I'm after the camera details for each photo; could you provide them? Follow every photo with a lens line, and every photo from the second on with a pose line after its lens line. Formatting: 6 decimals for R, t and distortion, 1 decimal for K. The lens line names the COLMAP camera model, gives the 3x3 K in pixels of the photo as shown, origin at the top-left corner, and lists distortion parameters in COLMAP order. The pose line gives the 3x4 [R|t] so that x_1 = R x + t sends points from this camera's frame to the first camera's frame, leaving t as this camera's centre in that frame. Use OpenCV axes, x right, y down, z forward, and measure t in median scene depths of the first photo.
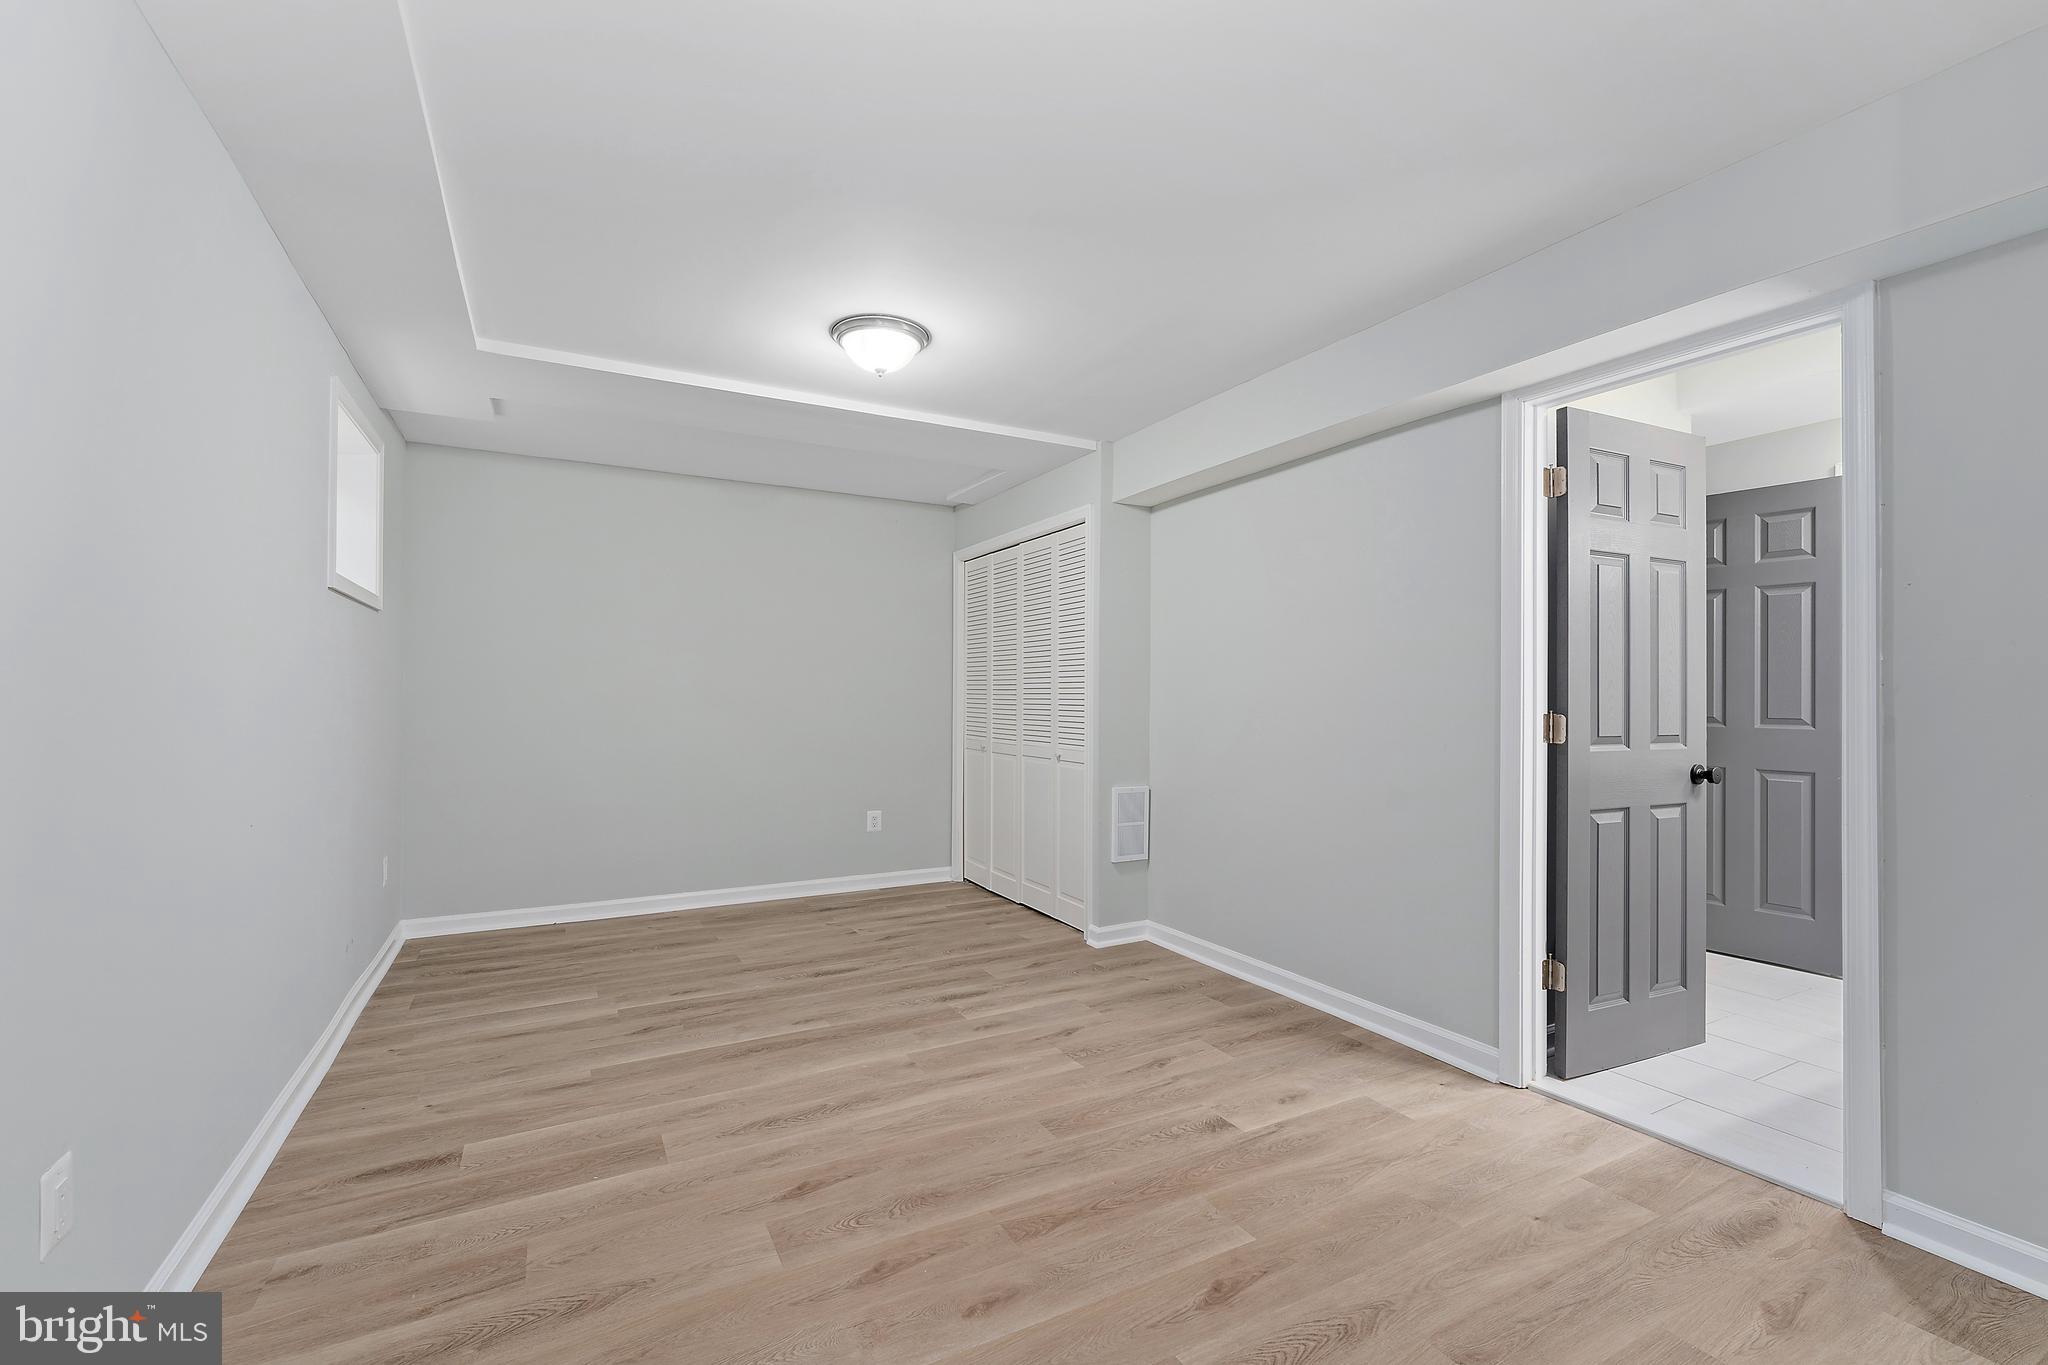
lens RADIAL K [[873.0, 0, 1018.5], [0, 873.0, 685.6], [0, 0, 1]] dist [0.001018, 0.000060]
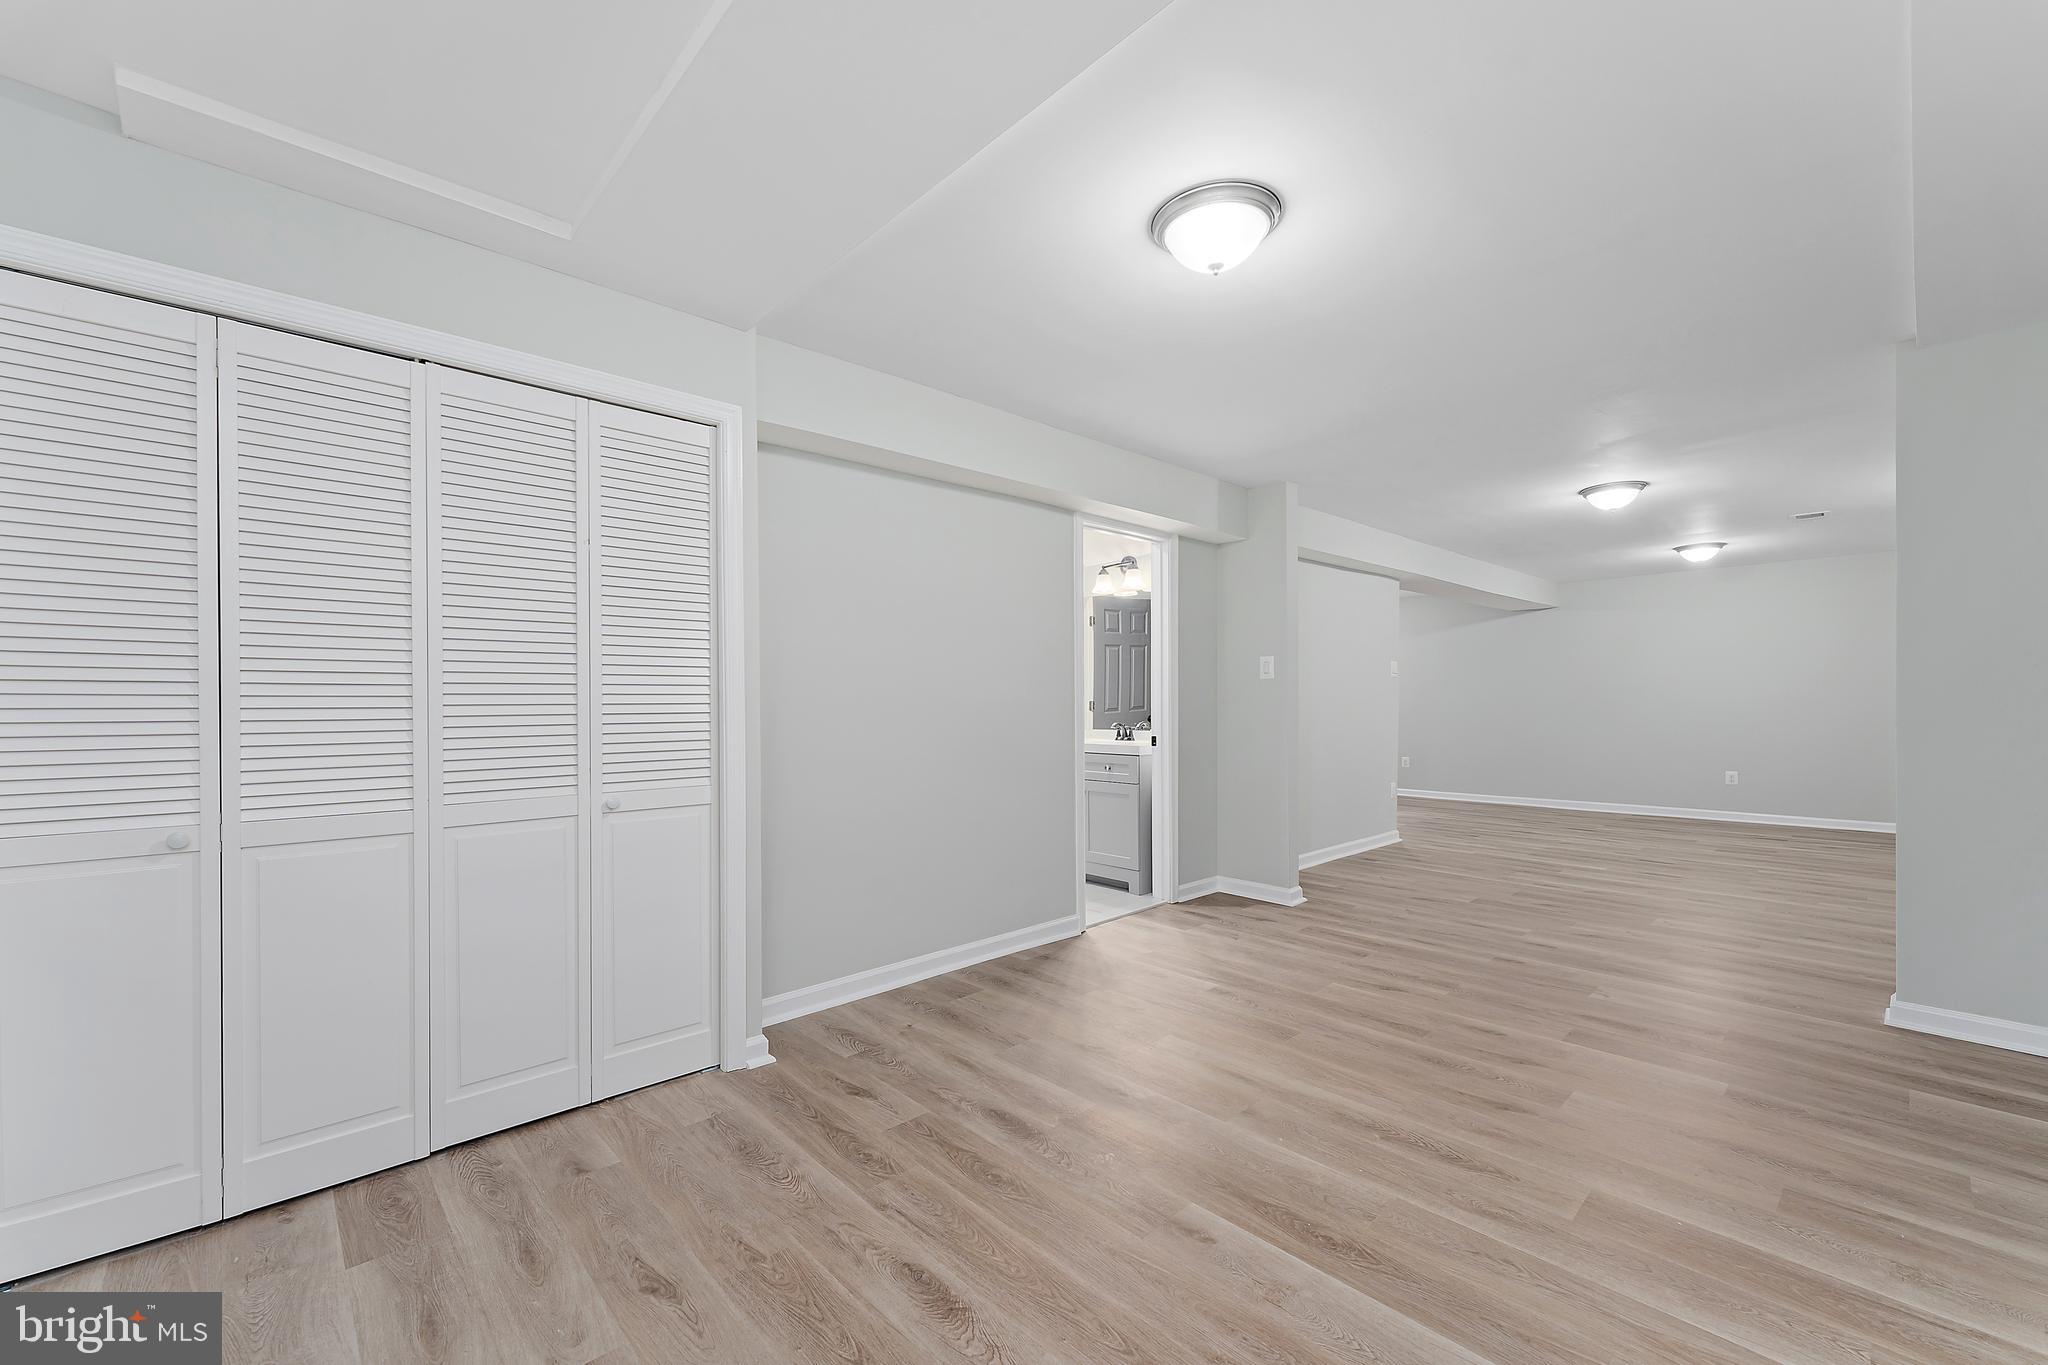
lens RADIAL K [[823.2, 0, 1019.9], [0, 823.2, 698.1], [0, 0, 1]] dist [-0.000147, -0.000317]
pose [[-0.254203, 0.003921, 0.967143, -0.853759], [-0.004411, 0.999977, -0.005213, 0.022657], [-0.967141, -0.005591, -0.254180, 1.413492]]
